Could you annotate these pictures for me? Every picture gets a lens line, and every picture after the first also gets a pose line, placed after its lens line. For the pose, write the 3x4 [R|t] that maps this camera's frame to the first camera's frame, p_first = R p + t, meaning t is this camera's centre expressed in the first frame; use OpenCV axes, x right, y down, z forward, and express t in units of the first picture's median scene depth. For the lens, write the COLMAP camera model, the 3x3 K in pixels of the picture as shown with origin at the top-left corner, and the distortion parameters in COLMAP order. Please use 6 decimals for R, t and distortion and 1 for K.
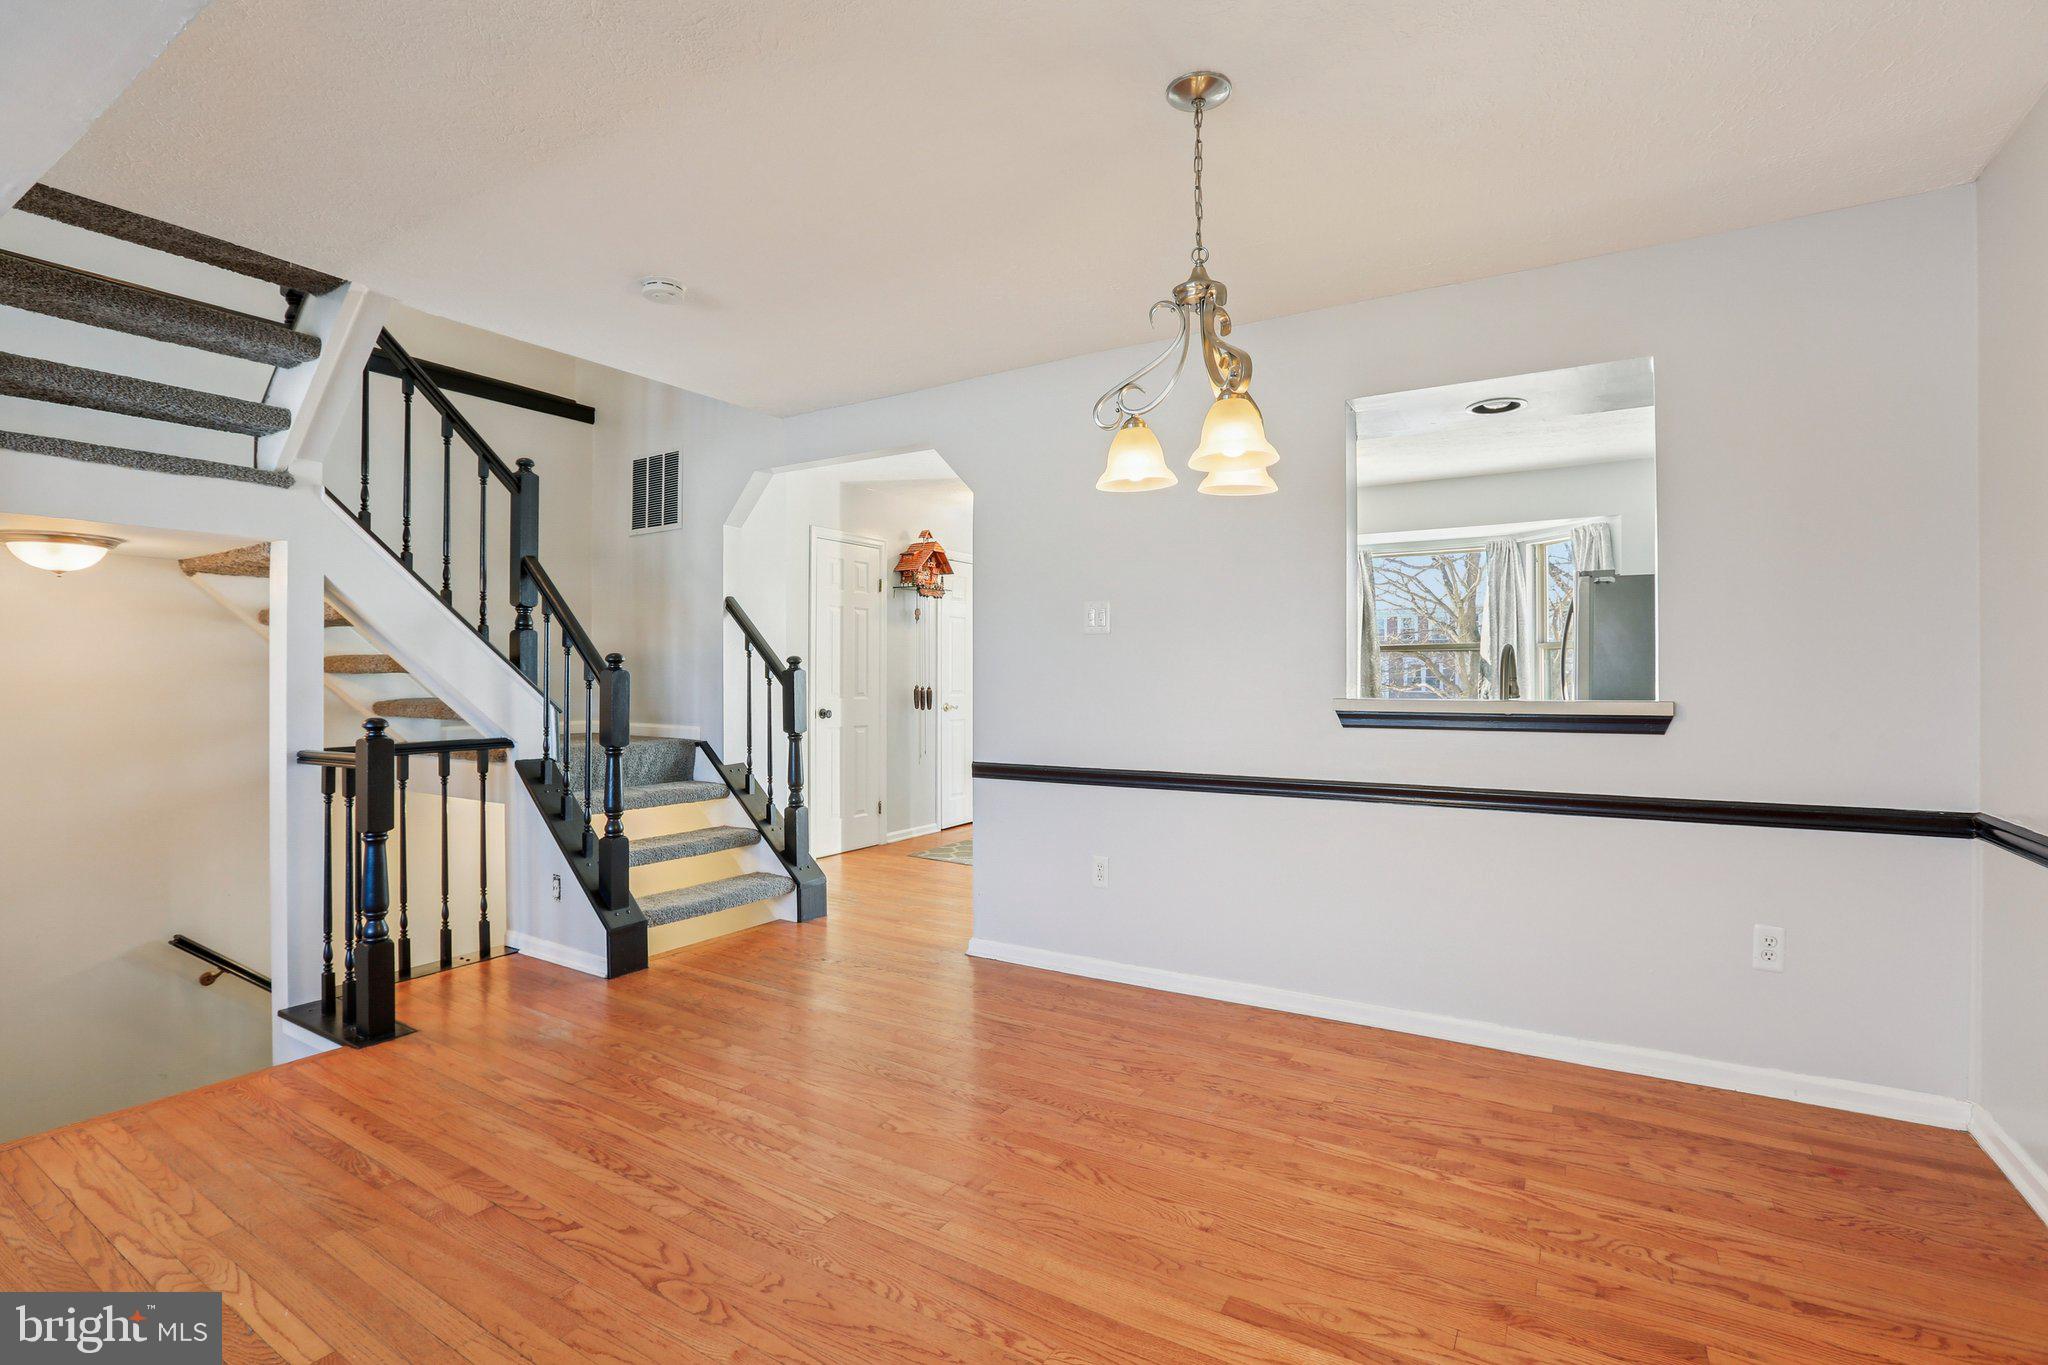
lens RADIAL K [[927.1, 0, 1022.5], [0, 927.1, 695.3], [0, 0, 1]] dist [-0.001633, 0.000285]
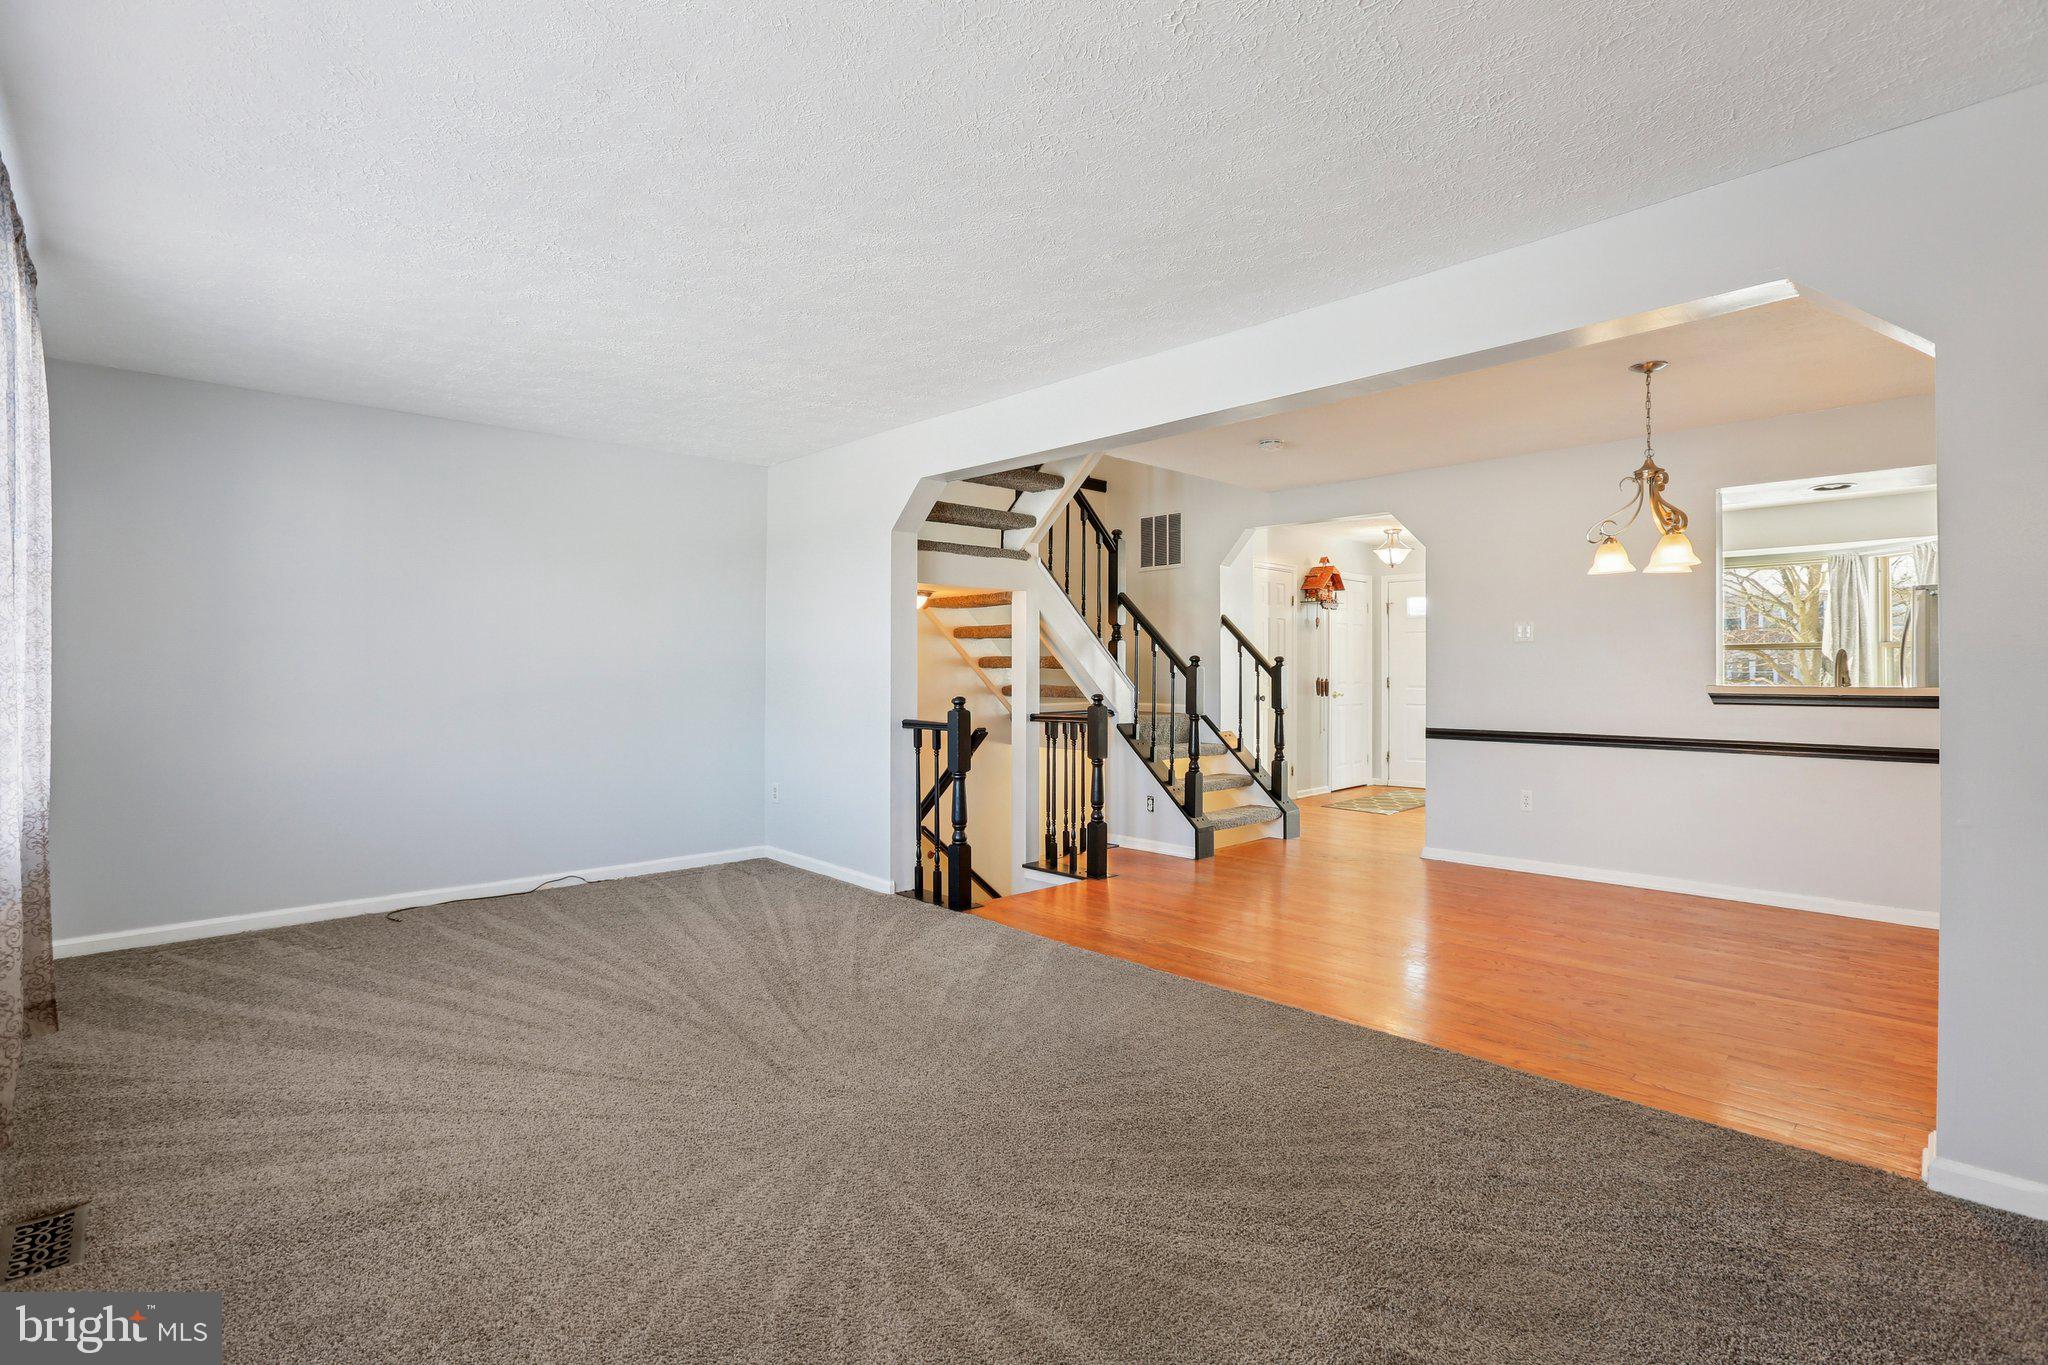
lens RADIAL K [[1037.1, 0, 1024.0], [0, 1037.1, 682.5], [0, 0, 1]] dist [0.002096, 0.032257]
pose [[0.981046, 0.003076, -0.193751, -0.323892], [-0.004786, 0.999954, -0.008362, 0.013869], [0.193716, 0.009130, 0.981015, -0.674581]]
